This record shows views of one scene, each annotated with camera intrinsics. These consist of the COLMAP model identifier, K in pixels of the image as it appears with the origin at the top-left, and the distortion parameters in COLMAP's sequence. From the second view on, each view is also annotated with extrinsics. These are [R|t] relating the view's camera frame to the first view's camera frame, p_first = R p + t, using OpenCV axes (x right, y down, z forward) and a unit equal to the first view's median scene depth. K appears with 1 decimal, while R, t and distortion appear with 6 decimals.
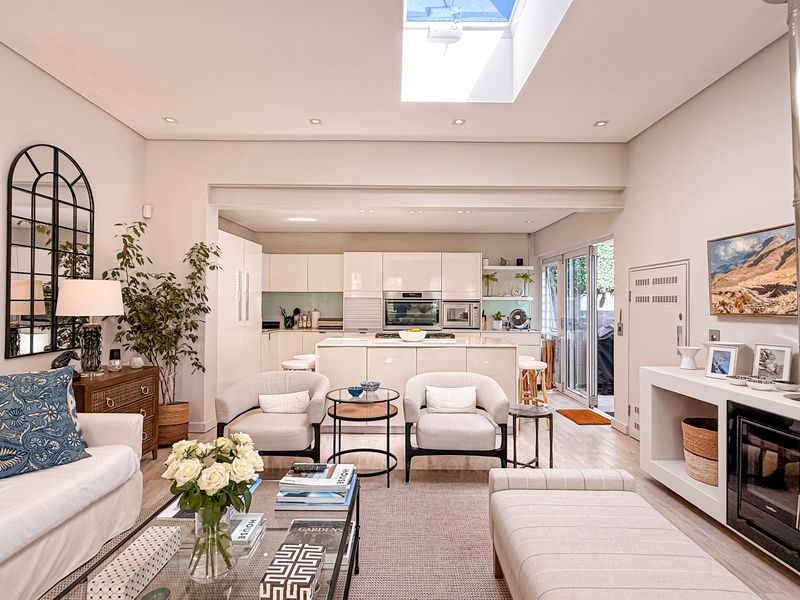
lens RADIAL K [[421.6, 0, 400.0], [0, 421.6, 300.0], [0, 0, 1]] dist [-0.000632, -0.001265]
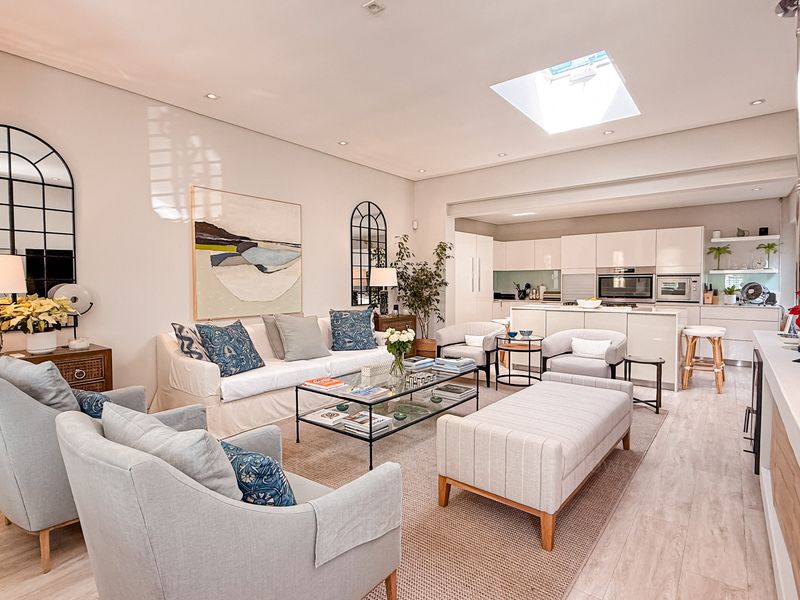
lens RADIAL K [[421.6, 0, 400.0], [0, 421.6, 300.0], [0, 0, 1]] dist [-0.000632, -0.001265]
pose [[0.778288, 0.018400, -0.627638, 0.491272], [0.014551, 0.998774, 0.047325, 0.007952], [0.627739, -0.045965, 0.777066, -0.421974]]
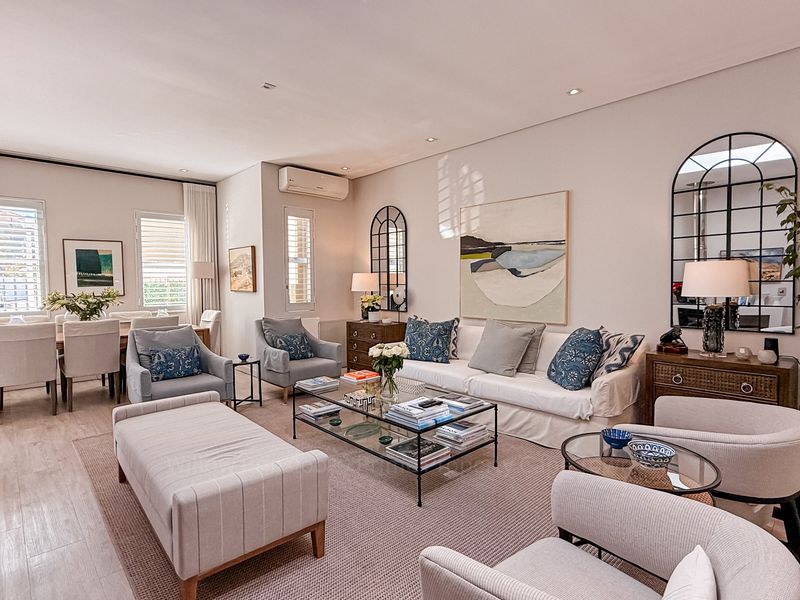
lens RADIAL K [[421.6, 0, 400.0], [0, 421.6, 300.0], [0, 0, 1]] dist [-0.000632, -0.001265]
pose [[-0.735584, 0.027074, -0.676892, 0.437885], [0.008078, 0.999481, 0.031199, 0.006062], [0.677385, 0.017482, -0.735421, 1.104458]]
